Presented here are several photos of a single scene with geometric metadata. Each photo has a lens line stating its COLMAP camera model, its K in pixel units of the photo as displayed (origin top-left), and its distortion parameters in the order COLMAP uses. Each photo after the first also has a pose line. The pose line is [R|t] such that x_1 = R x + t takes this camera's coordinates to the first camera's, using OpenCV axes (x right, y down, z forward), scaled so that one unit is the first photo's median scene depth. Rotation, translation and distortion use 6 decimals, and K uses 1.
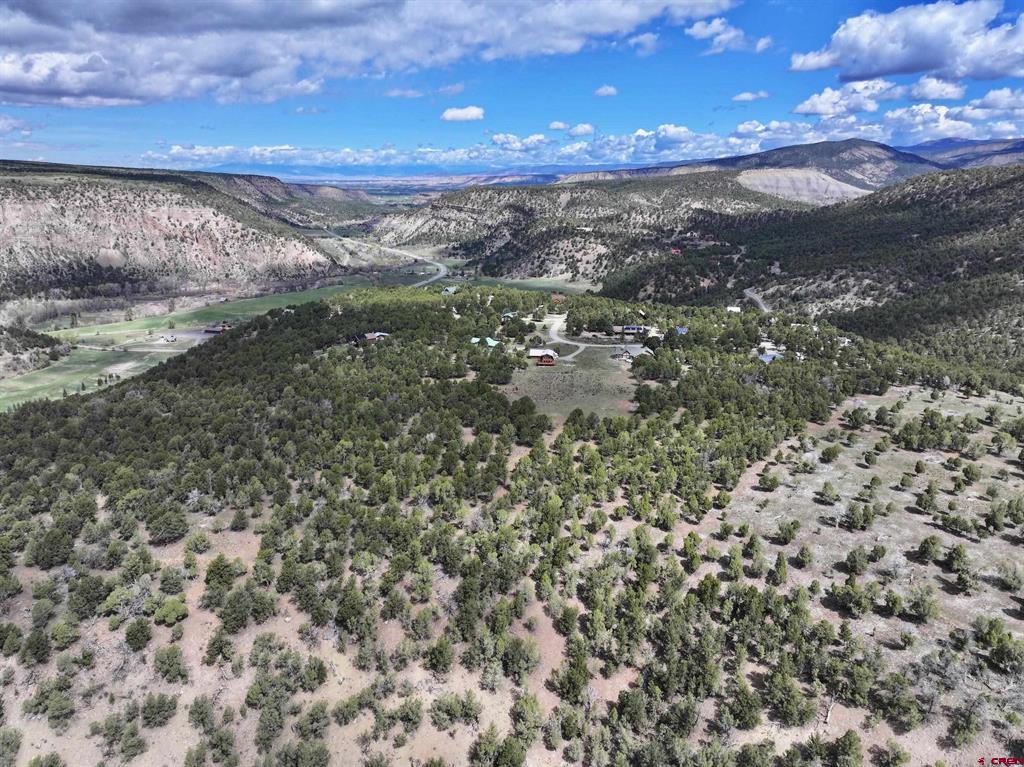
lens RADIAL K [[714.5, 0, 509.8], [0, 714.5, 386.3], [0, 0, 1]] dist [-0.003895, 0.018244]
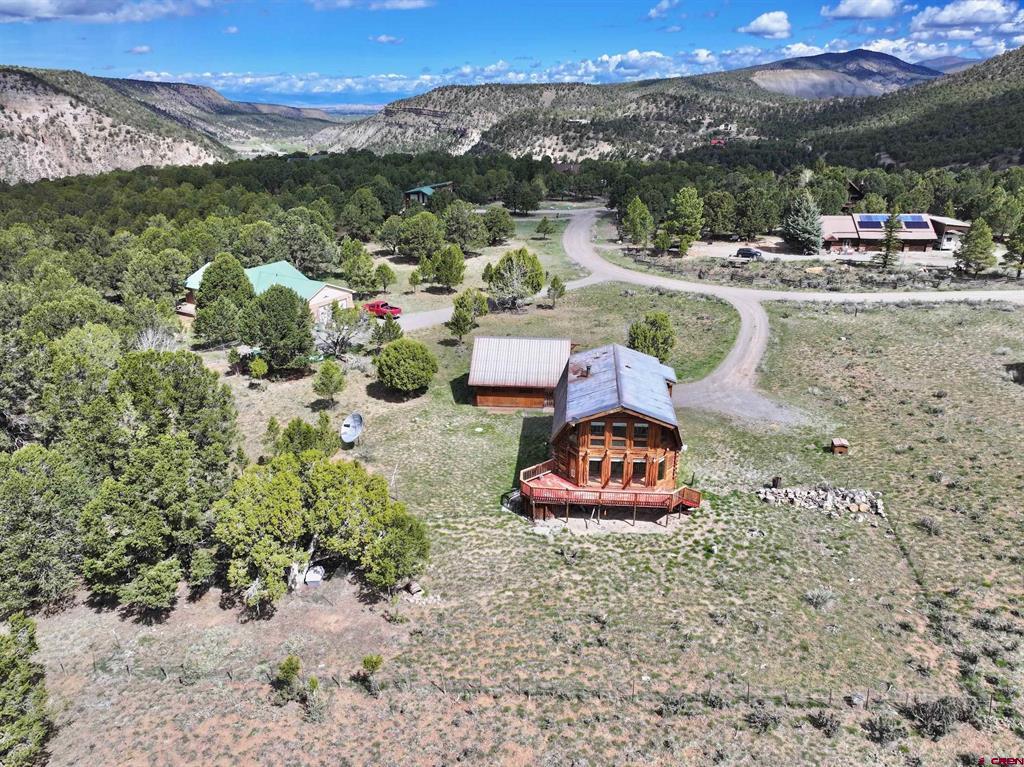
lens RADIAL K [[714.5, 0, 513.9], [0, 714.5, 381.9], [0, 0, 1]] dist [-0.003895, 0.018244]
pose [[0.999342, -0.014667, 0.033164, 0.009092], [0.011853, 0.996436, 0.083511, -0.015633], [-0.034271, -0.083063, 0.995955, 0.244062]]
